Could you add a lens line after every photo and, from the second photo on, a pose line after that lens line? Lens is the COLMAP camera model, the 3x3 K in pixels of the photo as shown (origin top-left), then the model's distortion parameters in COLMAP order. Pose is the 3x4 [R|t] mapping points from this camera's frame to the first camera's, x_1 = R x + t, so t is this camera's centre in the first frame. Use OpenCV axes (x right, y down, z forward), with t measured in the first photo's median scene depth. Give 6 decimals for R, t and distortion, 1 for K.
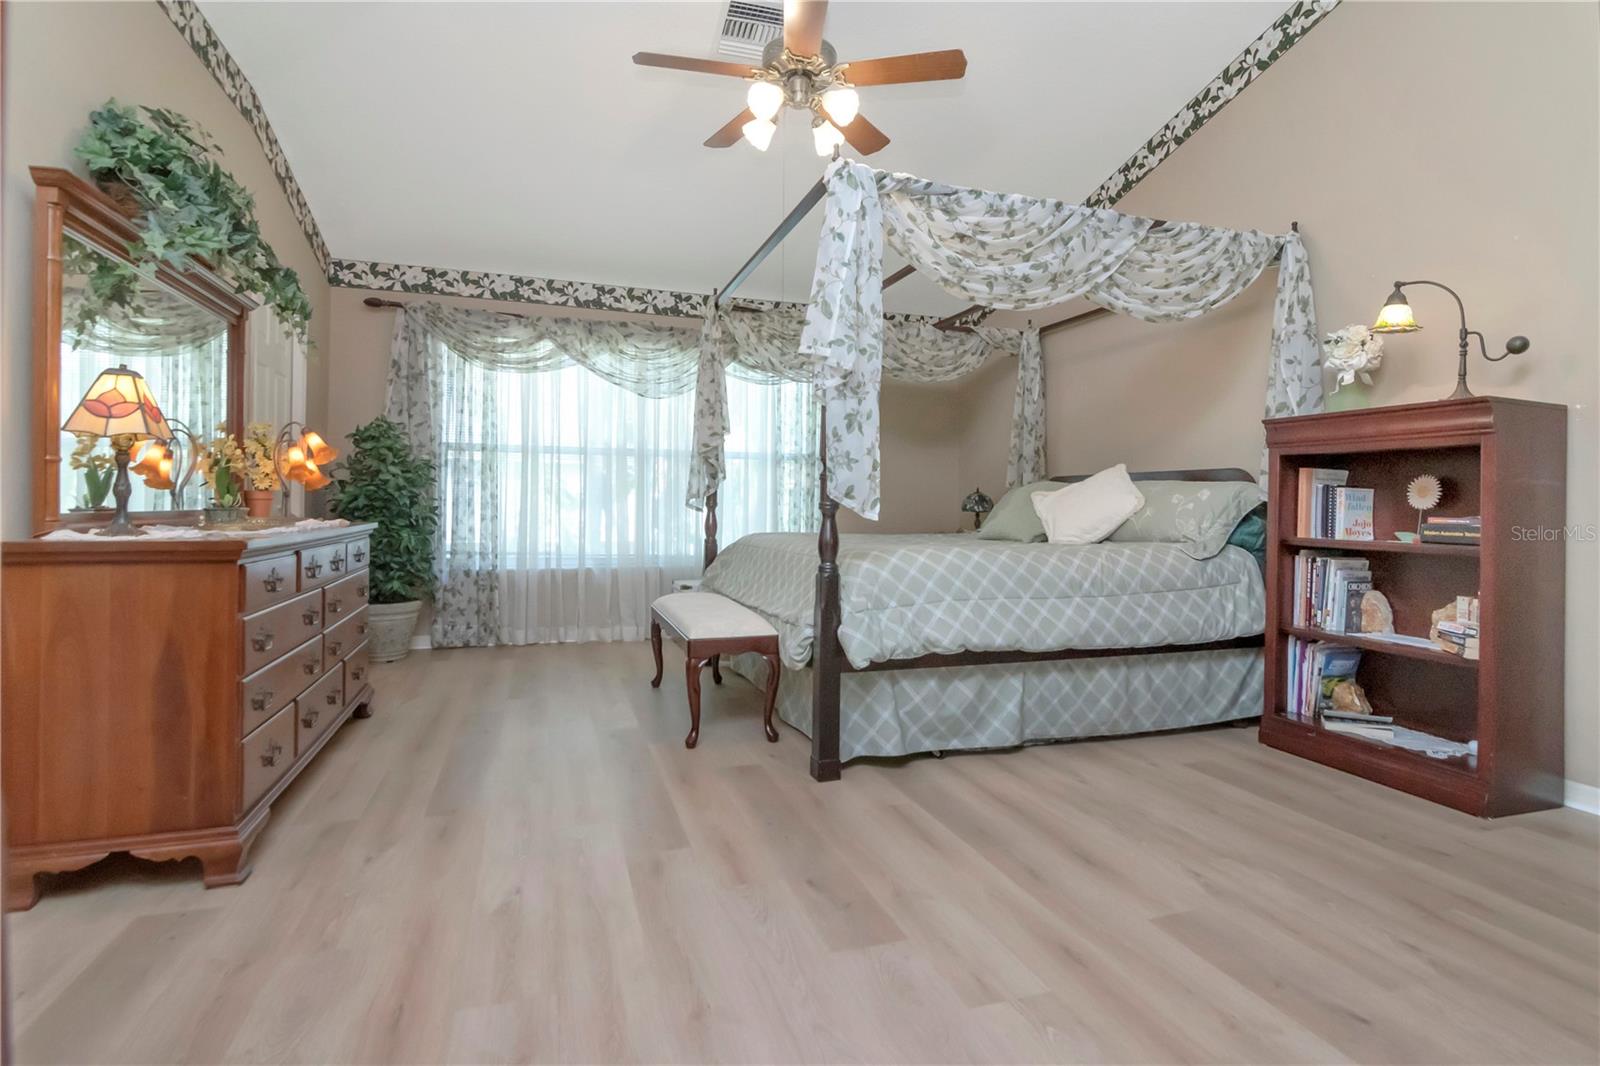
lens RADIAL K [[791.4, 0, 825.1], [0, 791.4, 494.4], [0, 0, 1]] dist [0.003882, -0.002338]
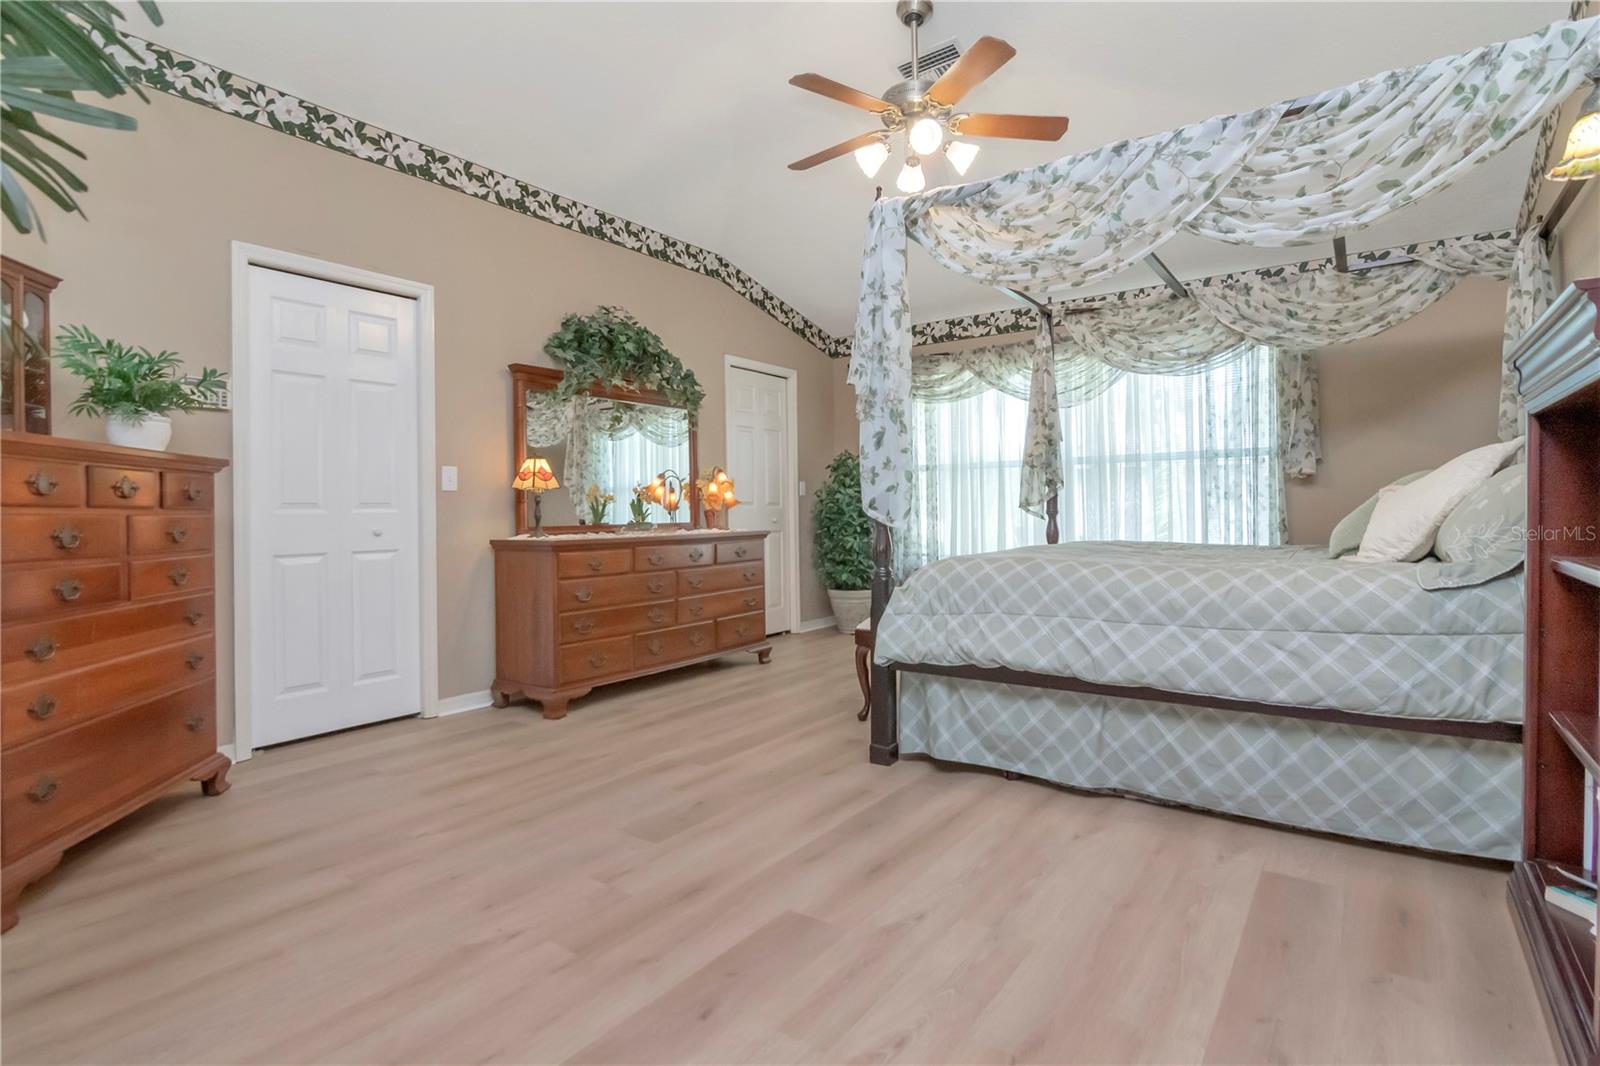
lens RADIAL K [[791.4, 0, 804.4], [0, 791.4, 502.2], [0, 0, 1]] dist [0.003882, -0.002338]
pose [[0.586504, -0.028286, -0.809452, 0.700989], [0.029735, 0.999468, -0.013381, 0.005672], [0.809400, -0.016221, 0.587033, 0.223196]]
